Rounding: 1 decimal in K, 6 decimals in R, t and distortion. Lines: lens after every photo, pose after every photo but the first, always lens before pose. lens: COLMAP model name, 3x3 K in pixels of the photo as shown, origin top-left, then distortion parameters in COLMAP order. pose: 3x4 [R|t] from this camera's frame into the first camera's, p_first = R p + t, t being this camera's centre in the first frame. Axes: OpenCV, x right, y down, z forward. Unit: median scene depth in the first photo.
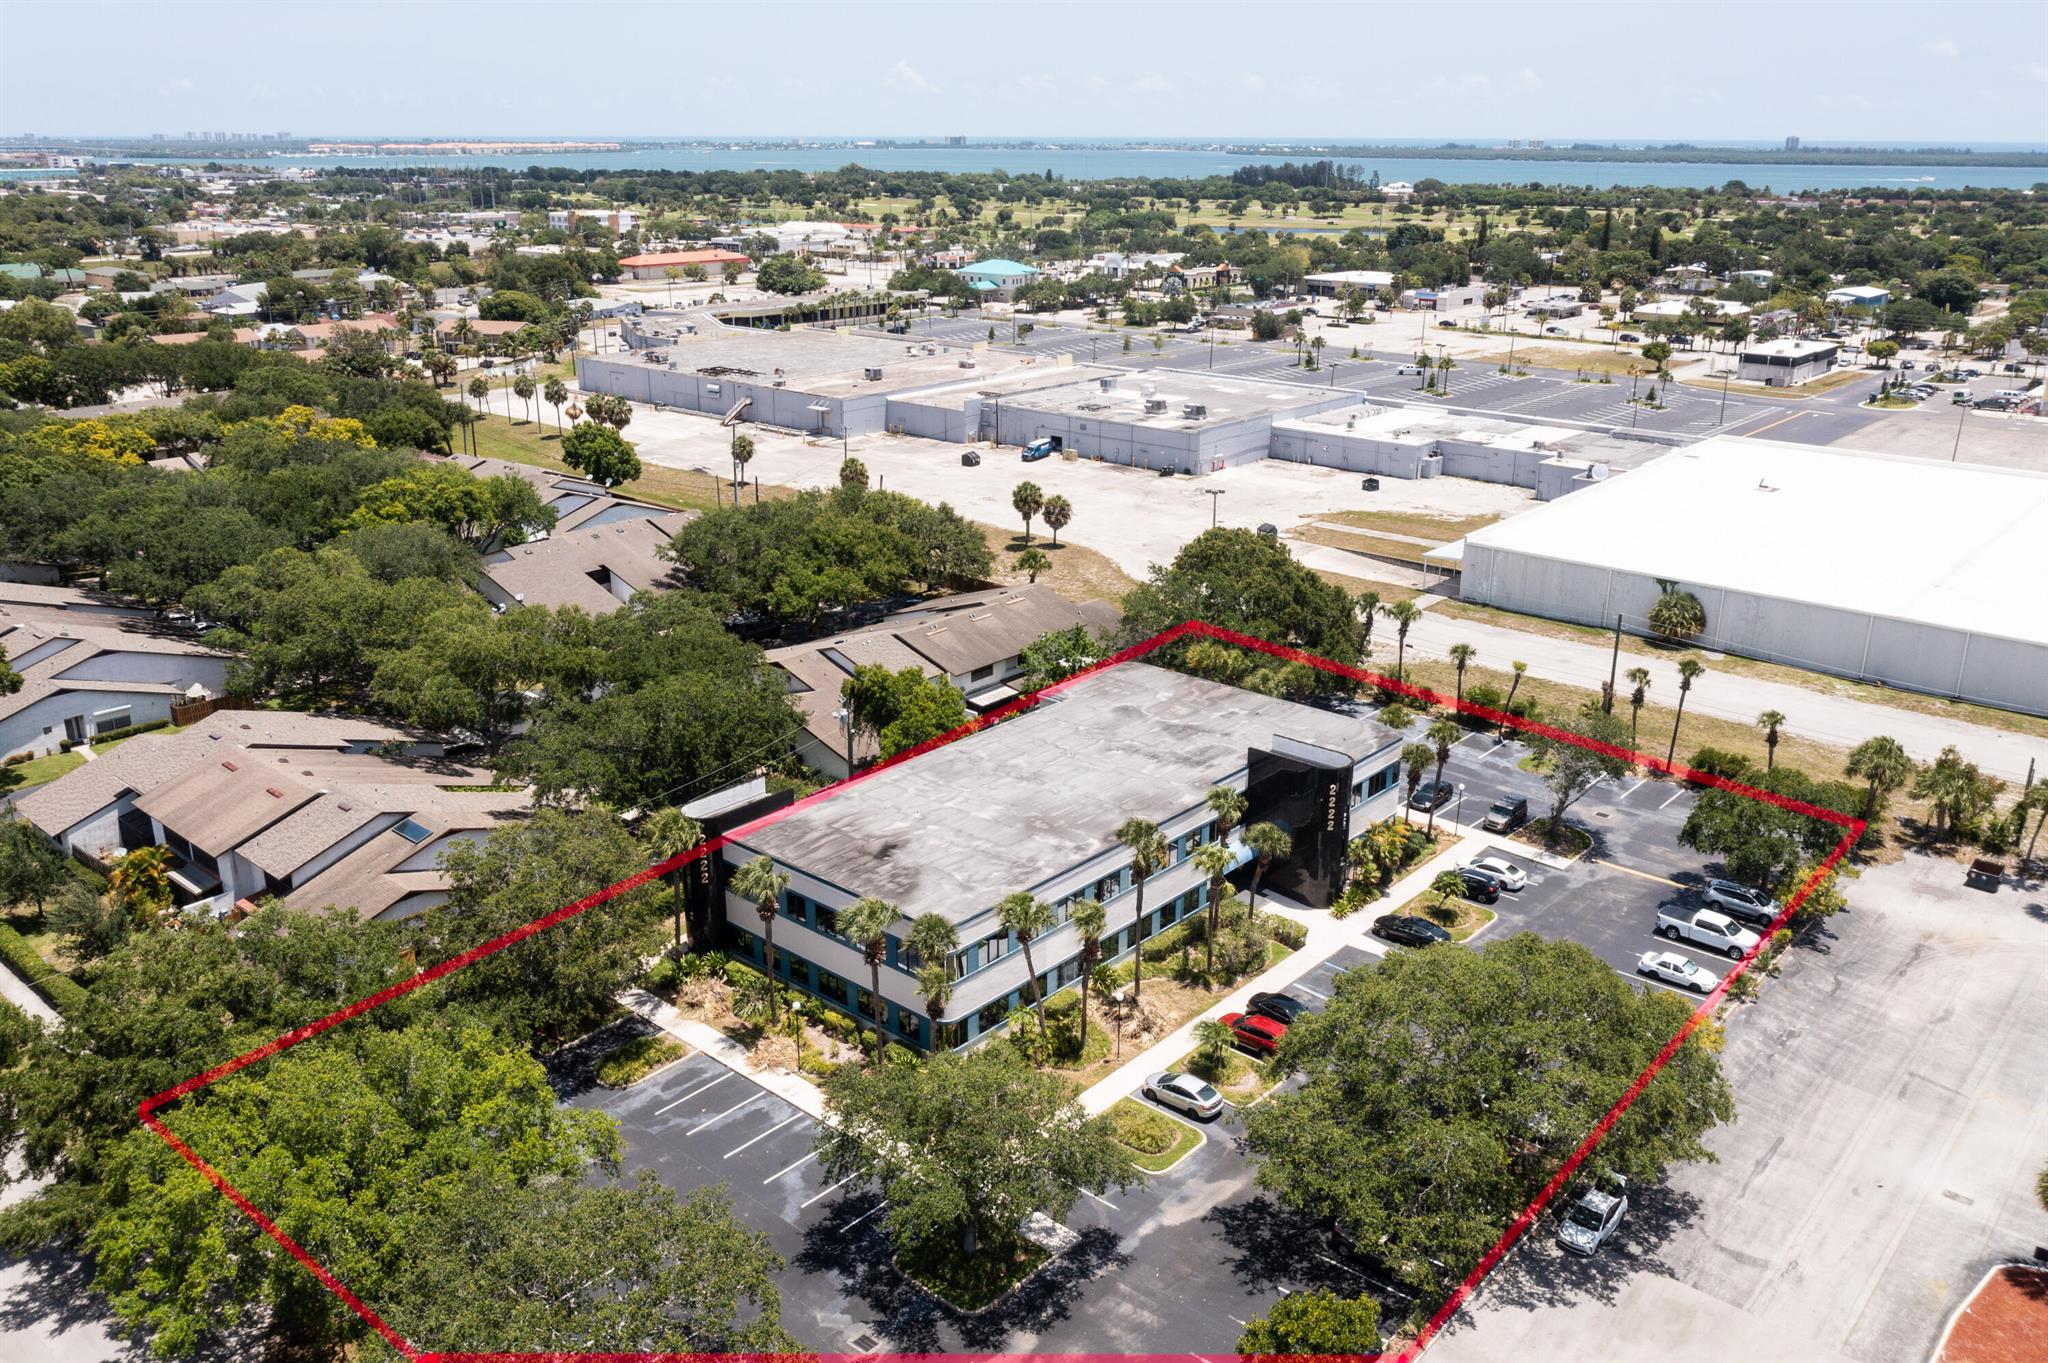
lens RADIAL K [[1611.0, 0, 1024.0], [0, 1611.0, 681.5], [0, 0, 1]] dist [-0.010227, -0.002148]
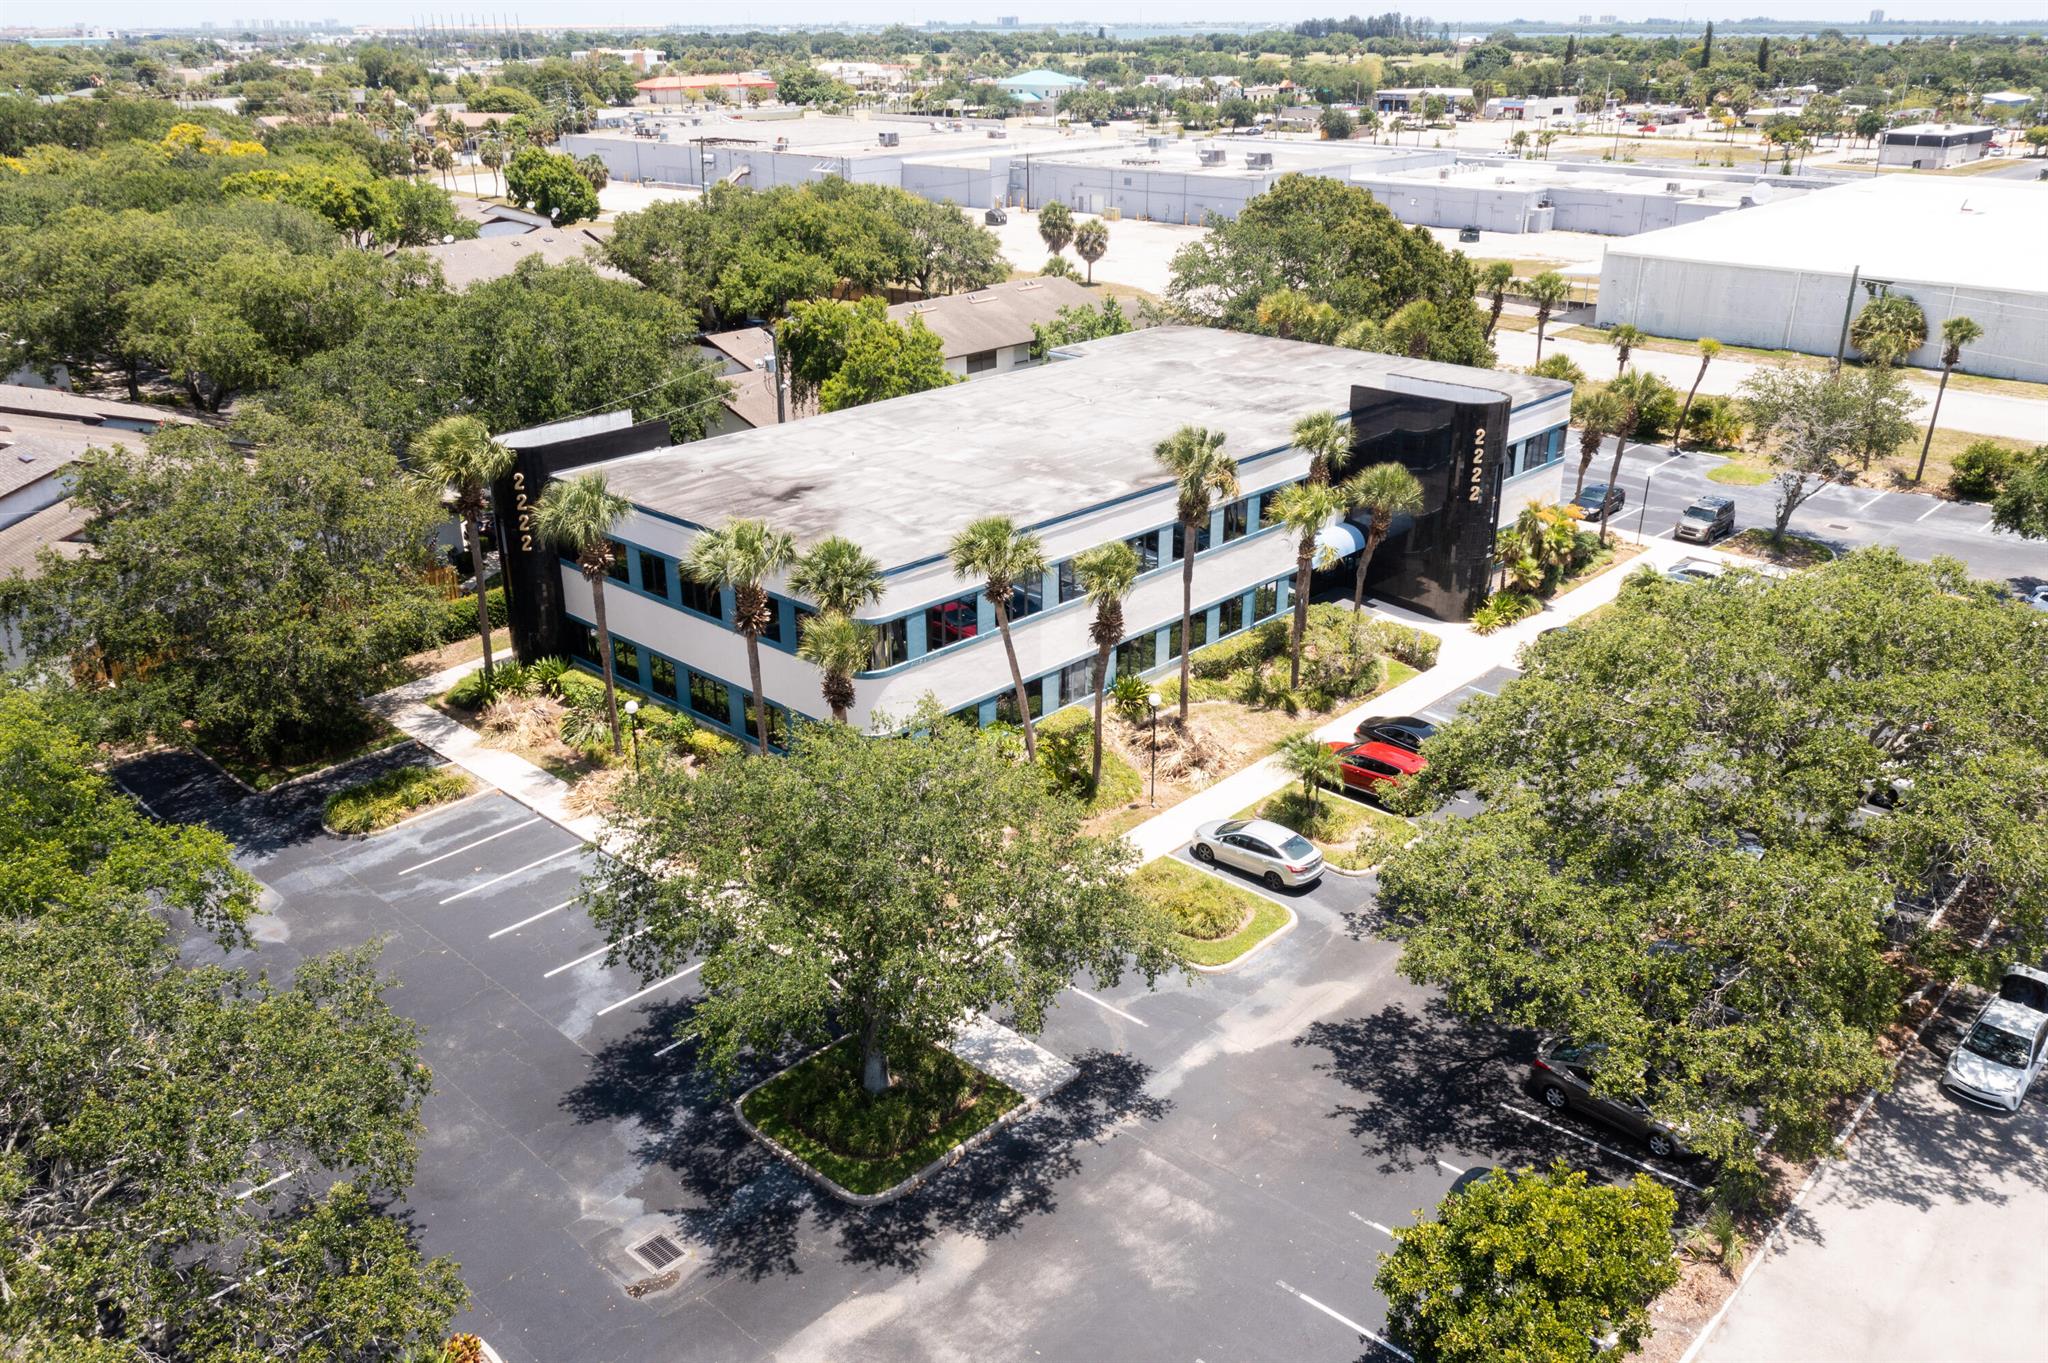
lens RADIAL K [[1604.4, 0, 1024.0], [0, 1604.4, 681.5], [0, 0, 1]] dist [-0.016096, 0.002991]
pose [[0.999487, 0.005640, -0.031518, 0.026957], [-0.003581, 0.997878, 0.065019, 0.140484], [0.031818, -0.064873, 0.997386, 0.362955]]
